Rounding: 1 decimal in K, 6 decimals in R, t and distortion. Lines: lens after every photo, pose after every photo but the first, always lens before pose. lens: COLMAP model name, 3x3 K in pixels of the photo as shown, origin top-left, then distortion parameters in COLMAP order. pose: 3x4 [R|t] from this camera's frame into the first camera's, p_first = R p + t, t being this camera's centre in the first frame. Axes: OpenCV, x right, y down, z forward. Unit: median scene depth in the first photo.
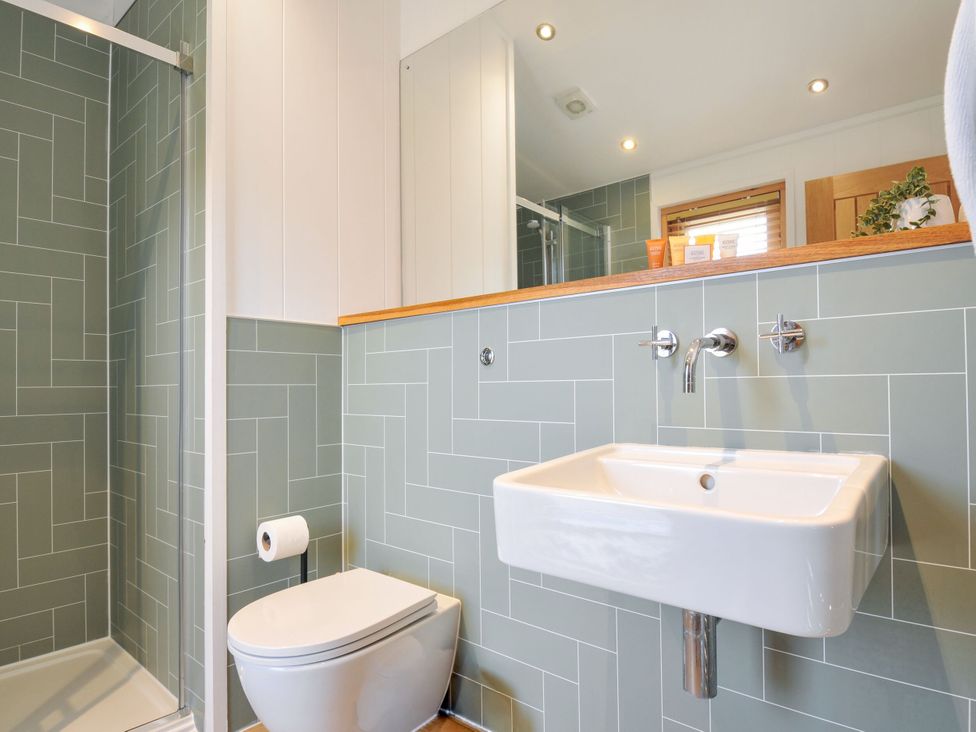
lens RADIAL K [[554.5, 0, 493.4], [0, 554.5, 377.9], [0, 0, 1]] dist [0.000849, -0.000304]
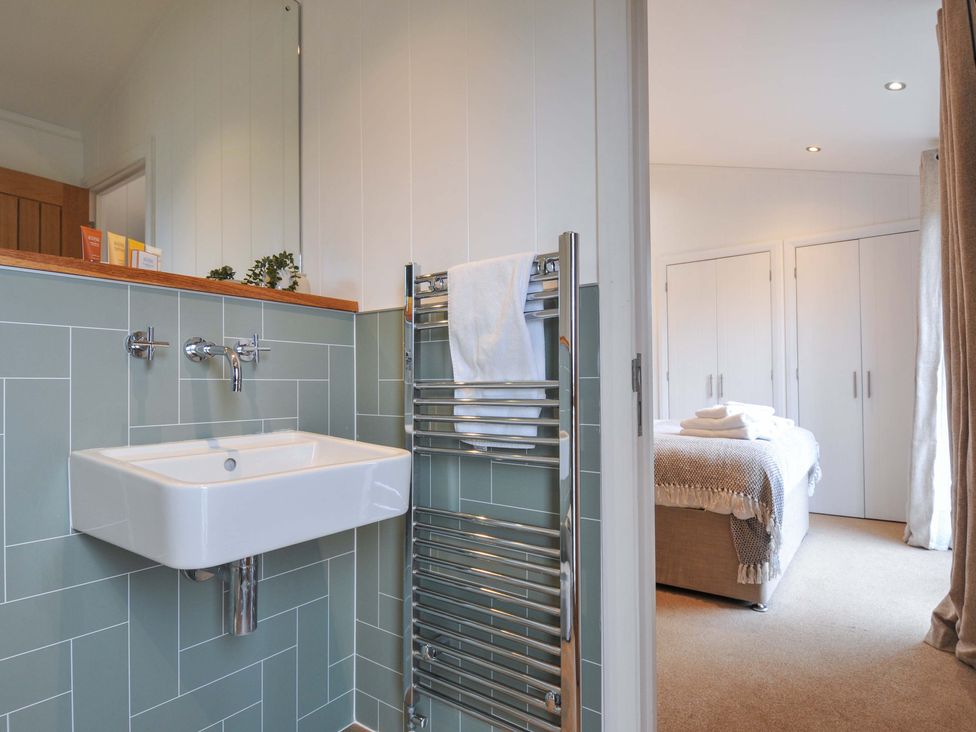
lens RADIAL K [[554.5, 0, 493.4], [0, 554.5, 377.9], [0, 0, 1]] dist [0.000849, -0.000304]
pose [[-0.077307, 0.026736, 0.996649, -0.854522], [-0.007524, 0.999596, -0.027399, 0.025612], [-0.996979, -0.009617, -0.077075, 0.497559]]
